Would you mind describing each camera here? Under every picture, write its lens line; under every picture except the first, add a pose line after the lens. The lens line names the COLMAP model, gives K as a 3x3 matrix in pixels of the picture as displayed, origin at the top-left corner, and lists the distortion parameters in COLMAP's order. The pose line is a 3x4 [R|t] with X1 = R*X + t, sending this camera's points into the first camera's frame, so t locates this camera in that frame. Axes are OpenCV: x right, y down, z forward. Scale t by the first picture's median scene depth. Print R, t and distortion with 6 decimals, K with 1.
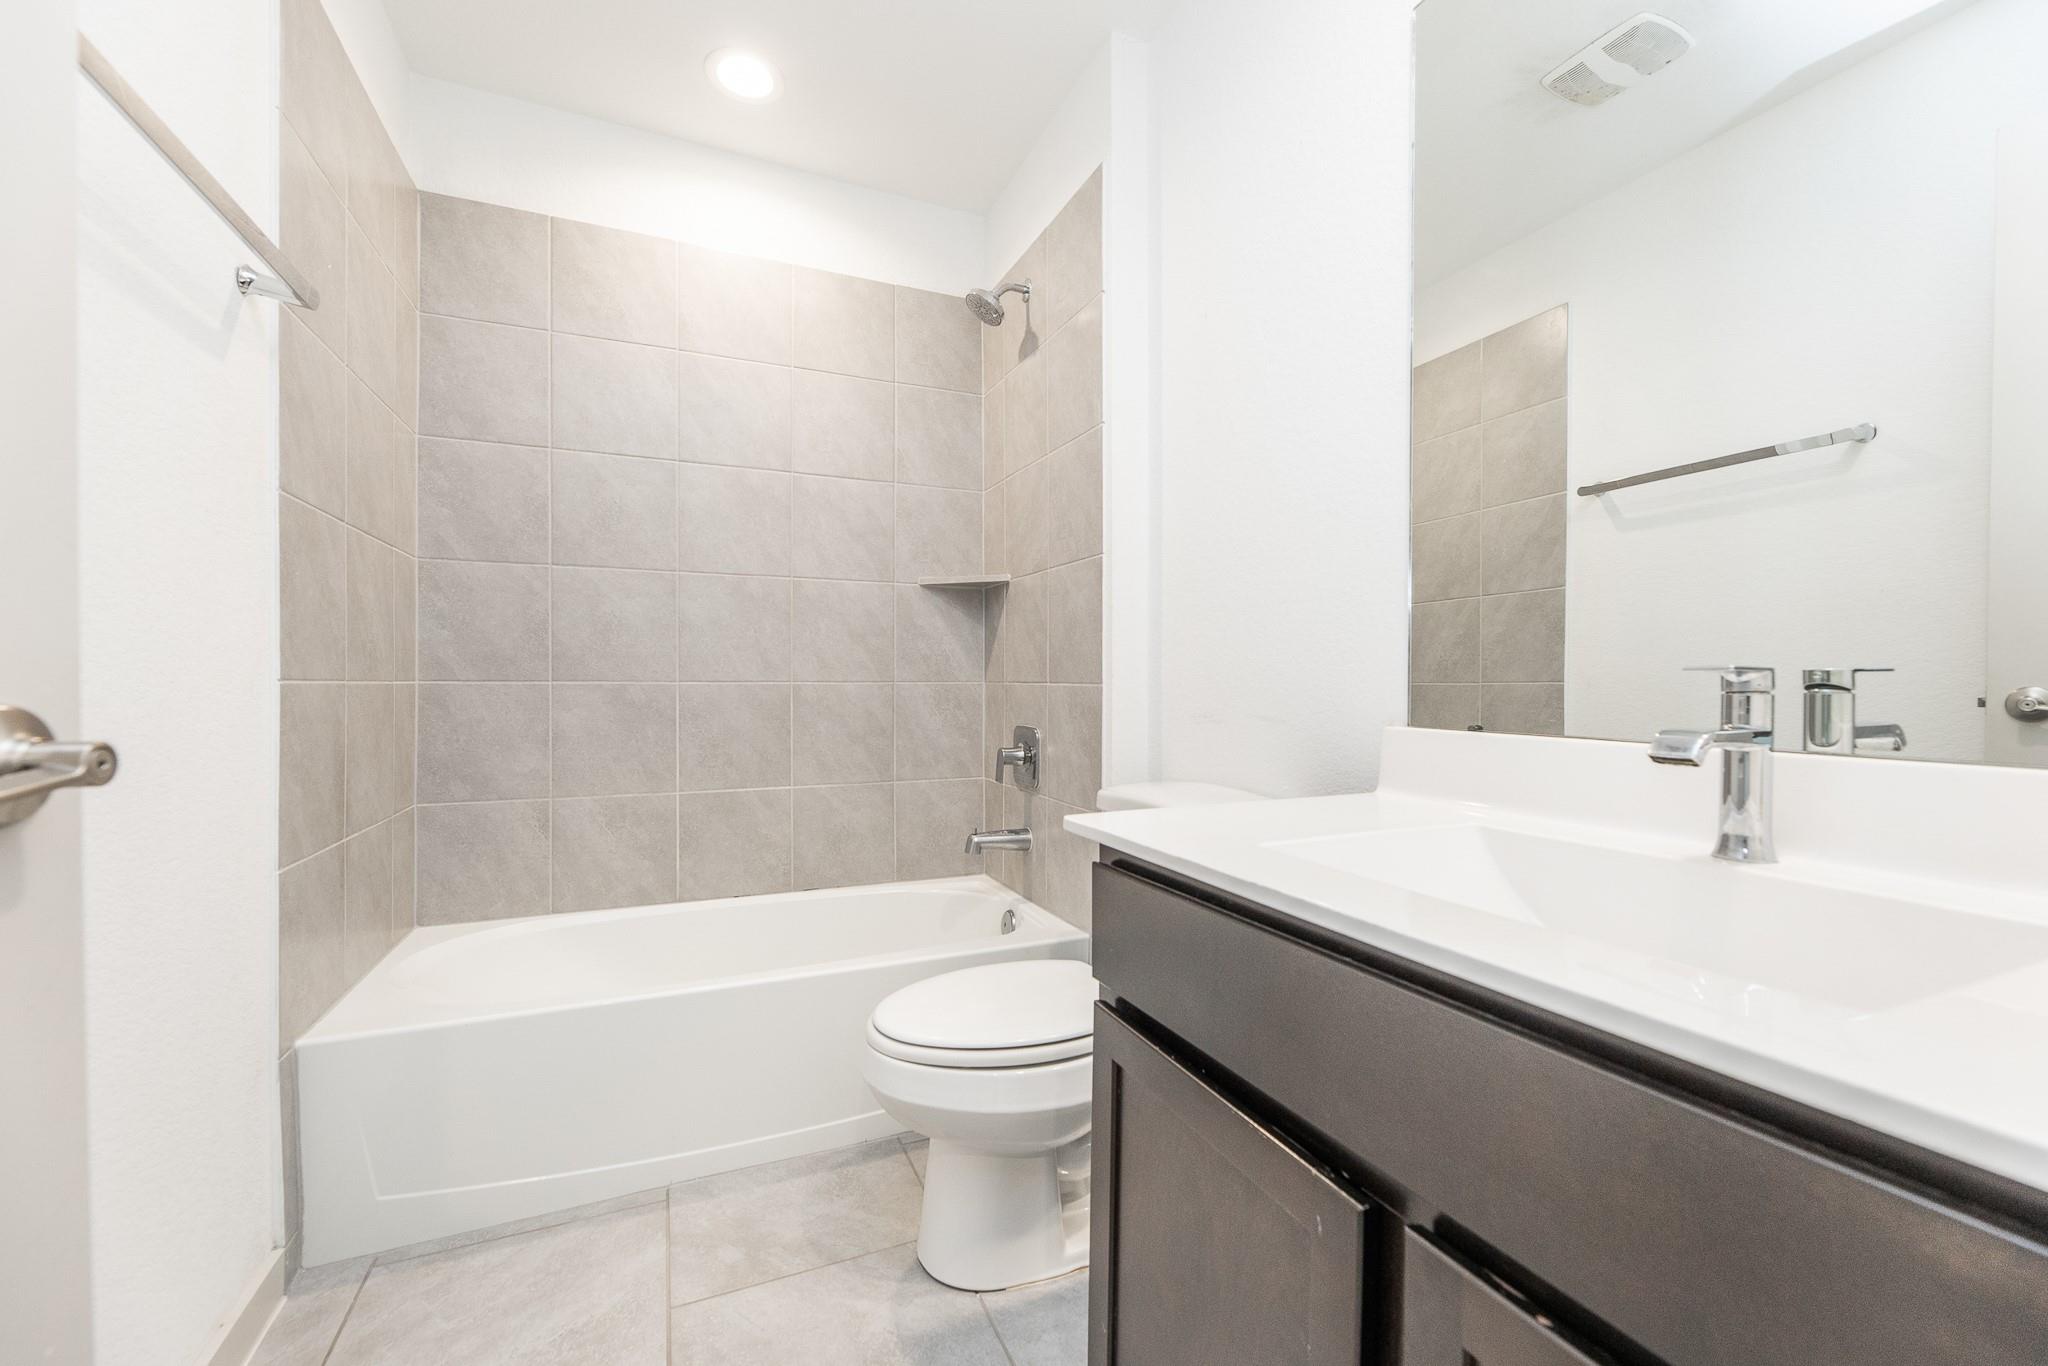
lens RADIAL K [[821.9, 0, 1032.0], [0, 821.9, 687.6], [0, 0, 1]] dist [-0.002010, -0.000338]
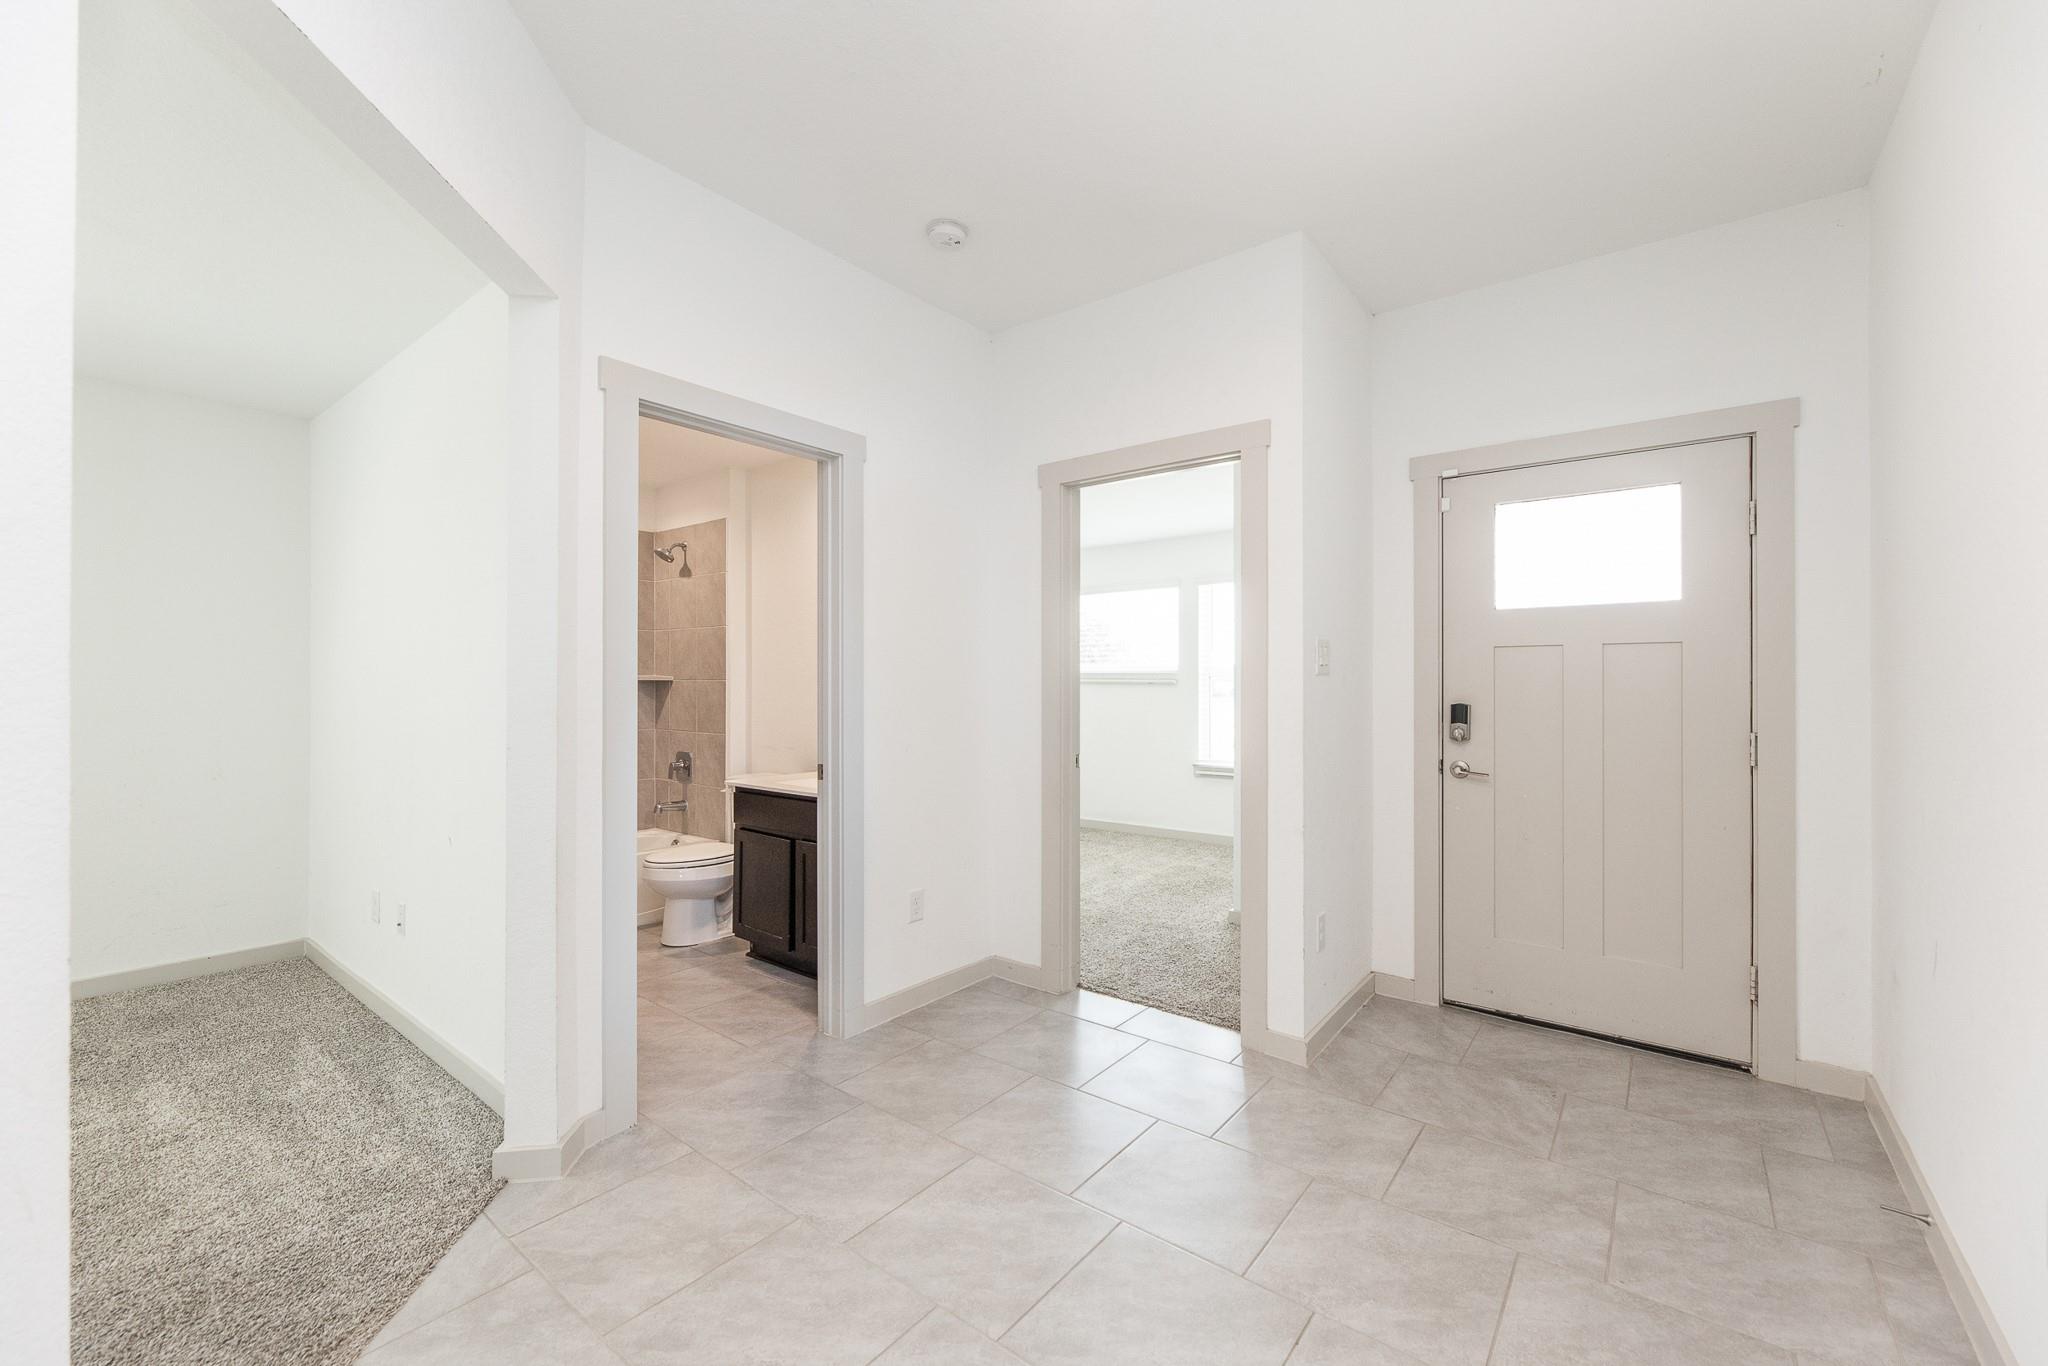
lens RADIAL K [[832.4, 0, 1034.9], [0, 832.4, 683.9], [0, 0, 1]] dist [-0.000812, 0.000066]
pose [[0.883401, -0.001917, 0.468613, -0.216293], [0.005399, 0.999967, -0.006087, -0.110949], [-0.468586, 0.007907, 0.883383, -1.327072]]
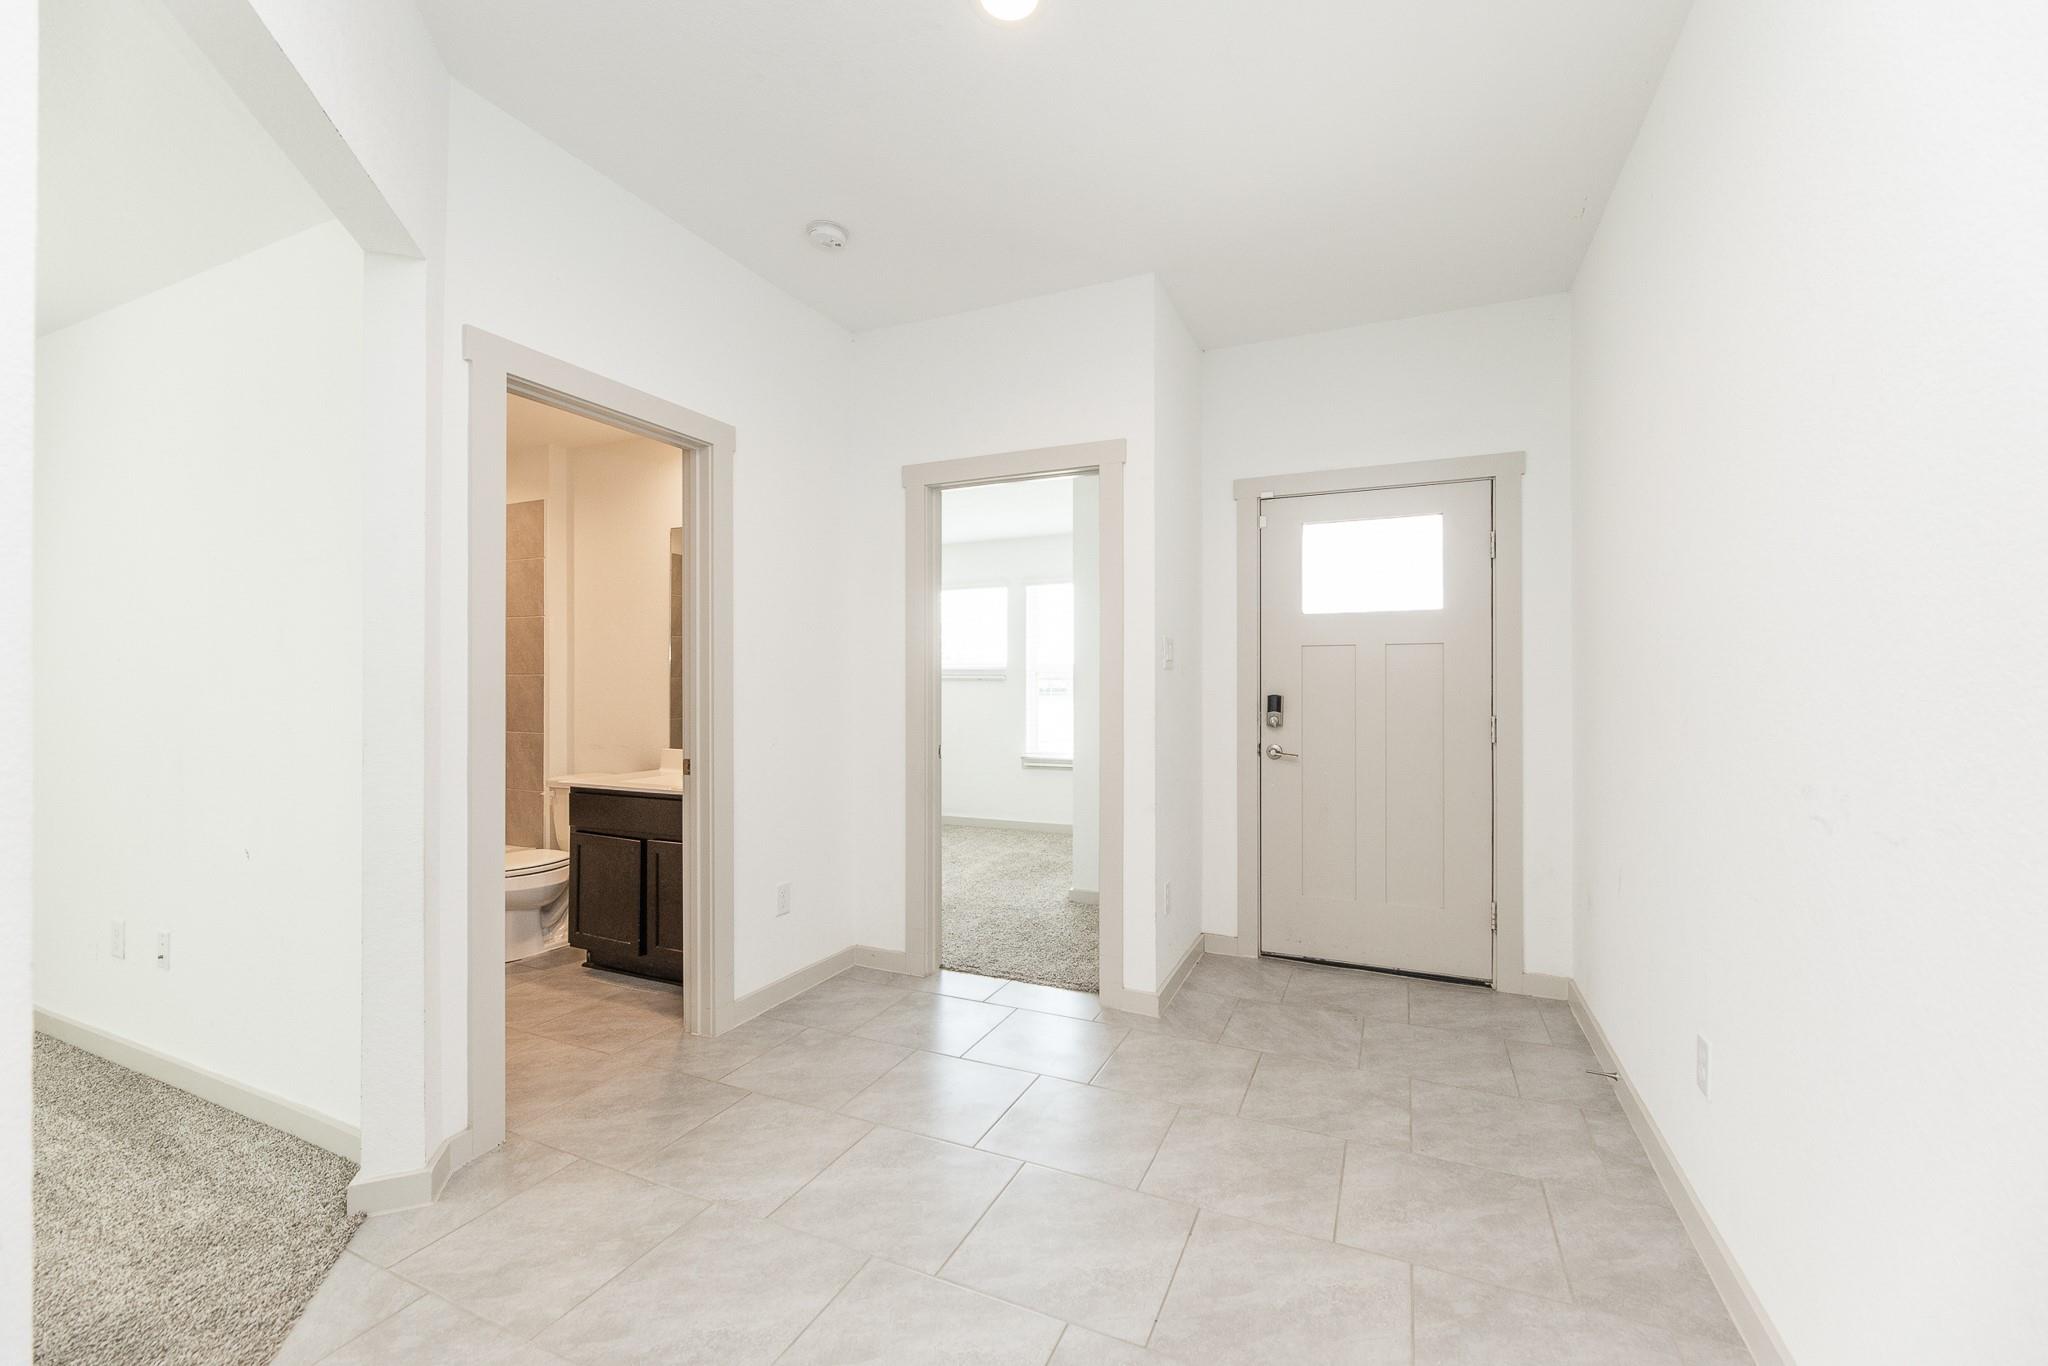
lens RADIAL K [[832.4, 0, 1034.9], [0, 832.4, 683.9], [0, 0, 1]] dist [-0.000812, 0.000066]
pose [[0.746601, -0.003648, 0.665262, -0.356833], [0.007156, 0.999971, -0.002547, -0.102759], [-0.665234, 0.006662, 0.746605, -1.323933]]
